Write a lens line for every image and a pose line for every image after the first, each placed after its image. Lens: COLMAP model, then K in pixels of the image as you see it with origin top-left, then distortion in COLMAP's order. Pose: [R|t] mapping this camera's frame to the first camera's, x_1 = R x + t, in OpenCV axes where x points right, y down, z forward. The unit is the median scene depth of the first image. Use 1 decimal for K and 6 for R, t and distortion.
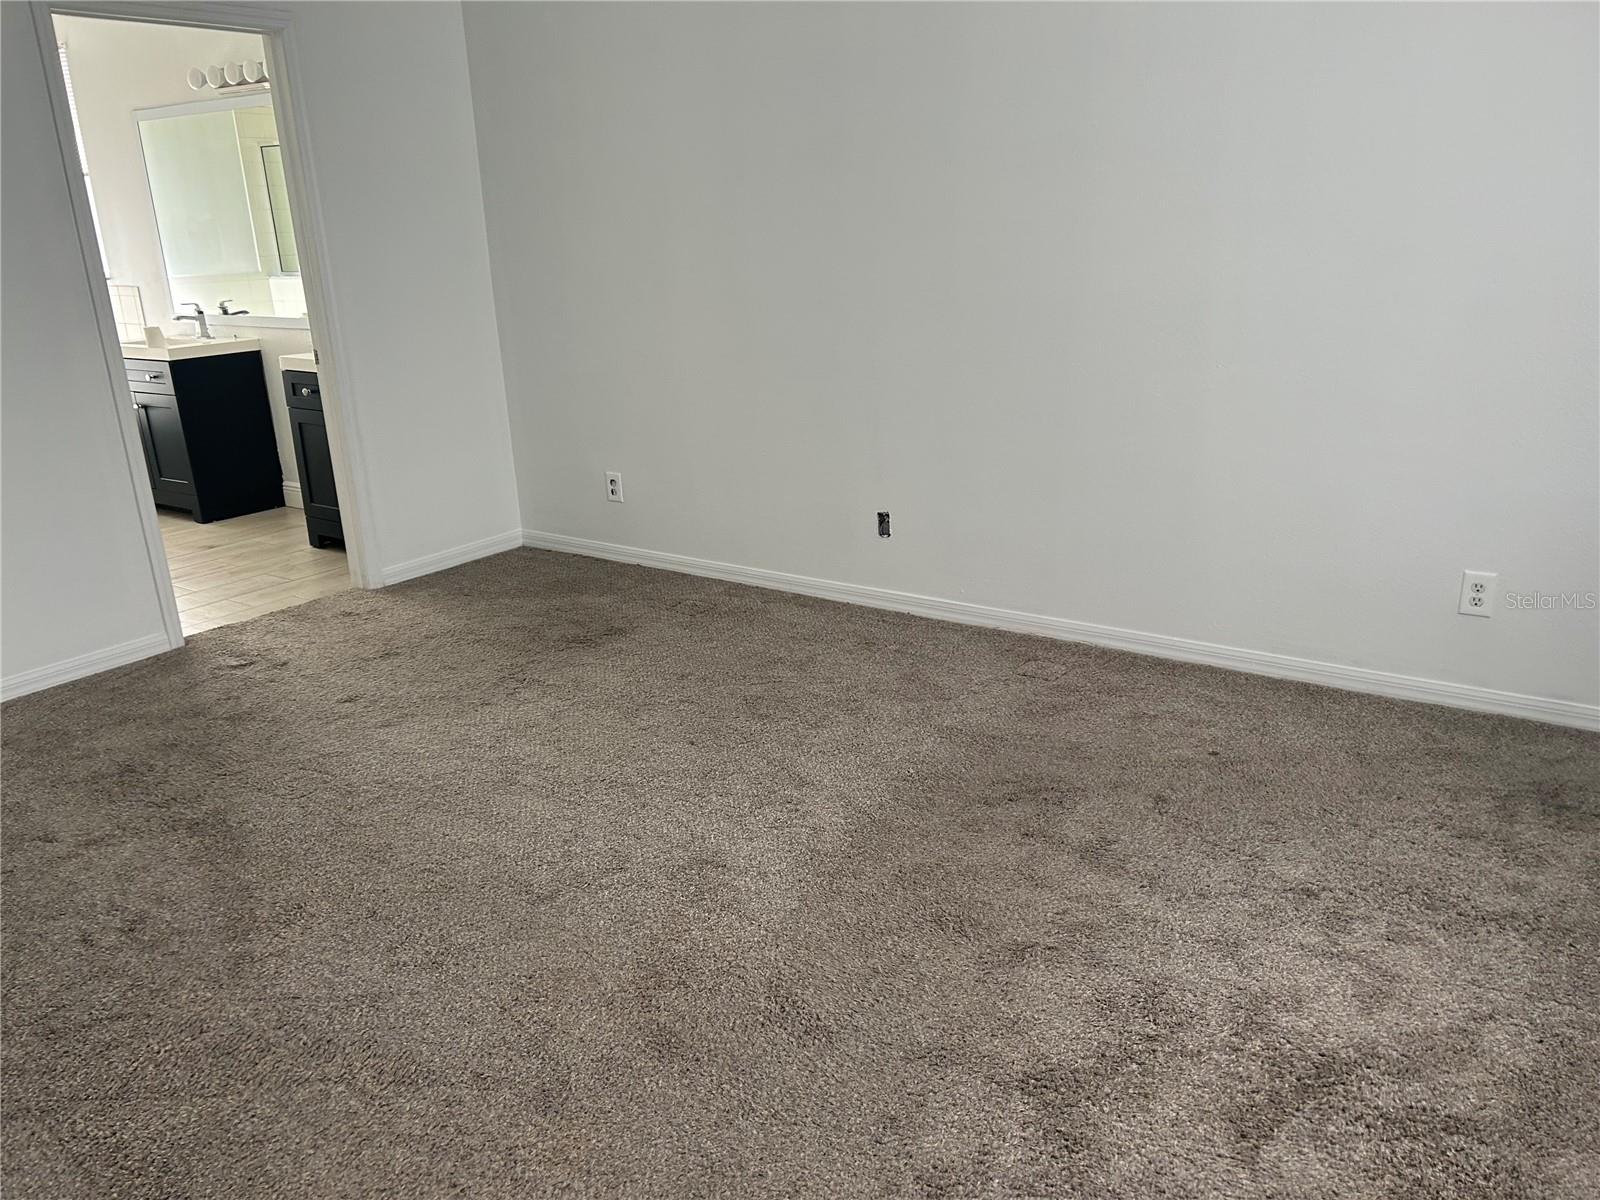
lens RADIAL K [[1206.2, 0, 801.6], [0, 1206.2, 601.0], [0, 0, 1]] dist [0.022172, -0.020733]
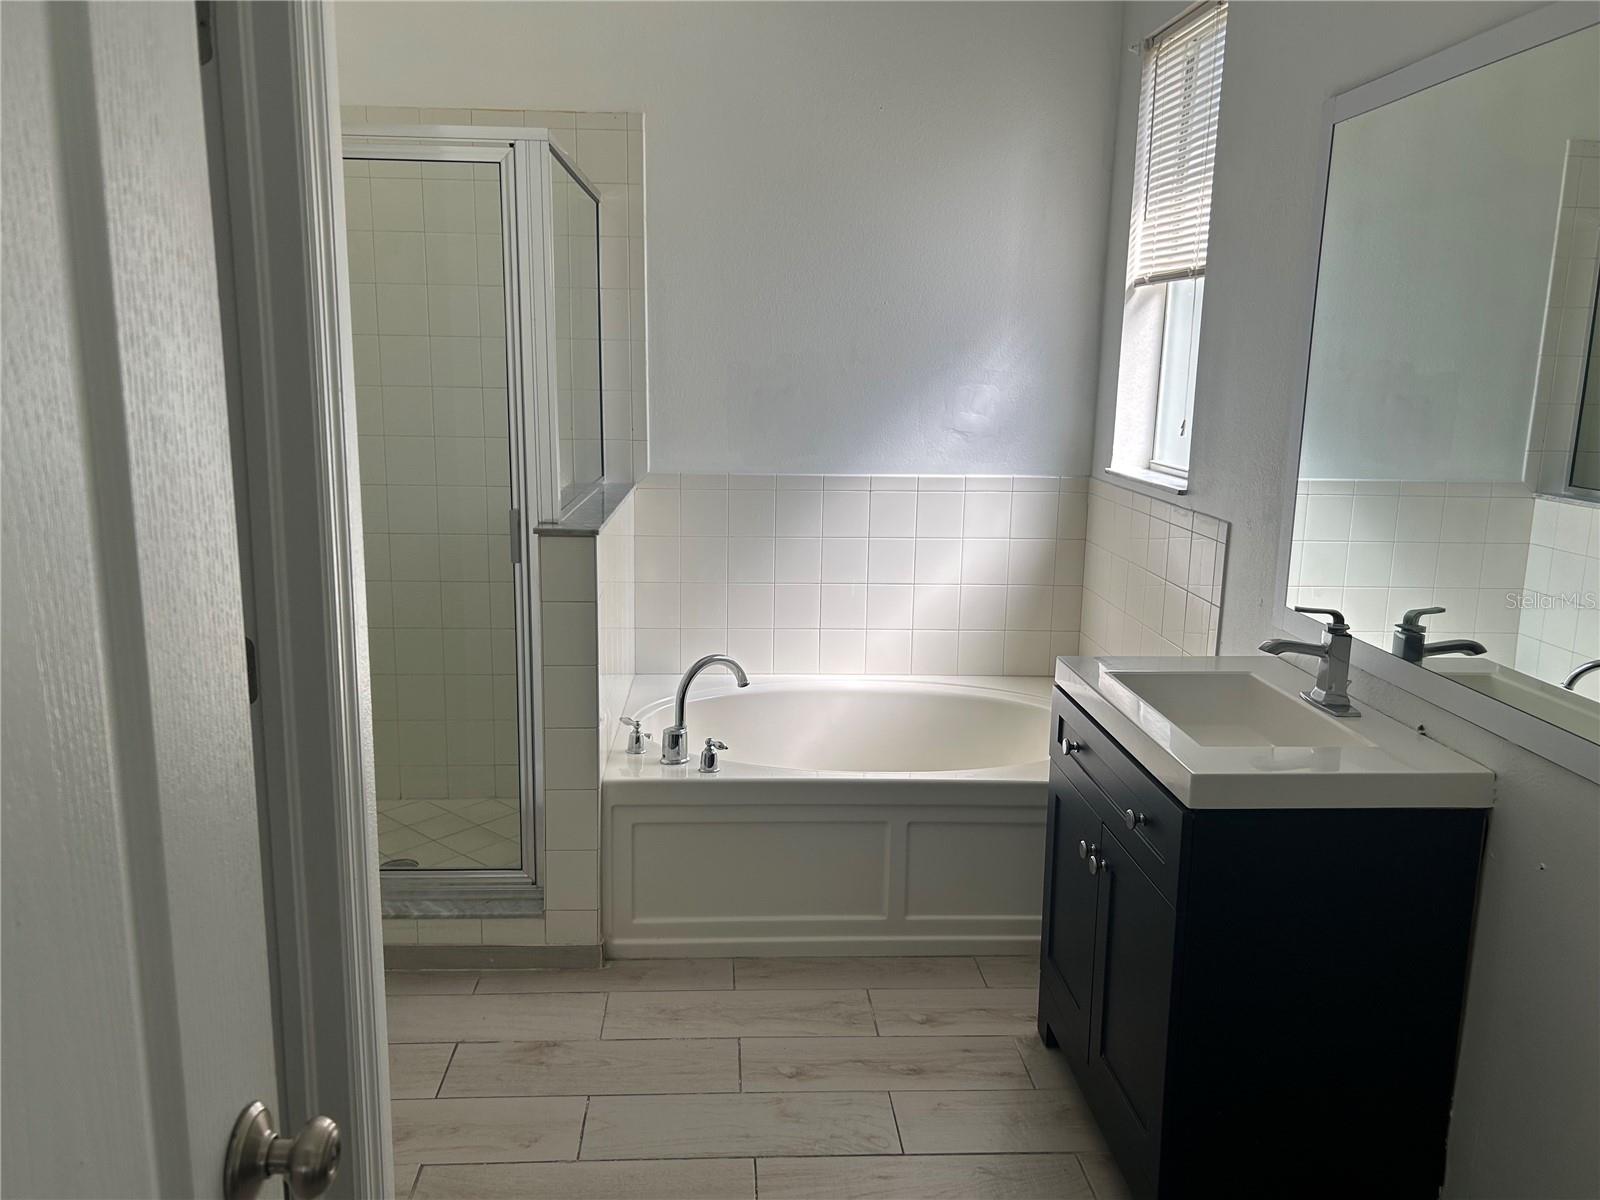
lens RADIAL K [[1206.2, 0, 797.5], [0, 1206.2, 599.2], [0, 0, 1]] dist [0.022172, -0.020733]
pose [[0.616639, 0.219904, -0.755909, -0.330829], [-0.288887, 0.956416, 0.042573, -0.215693], [0.732325, 0.192120, 0.653291, 0.653851]]
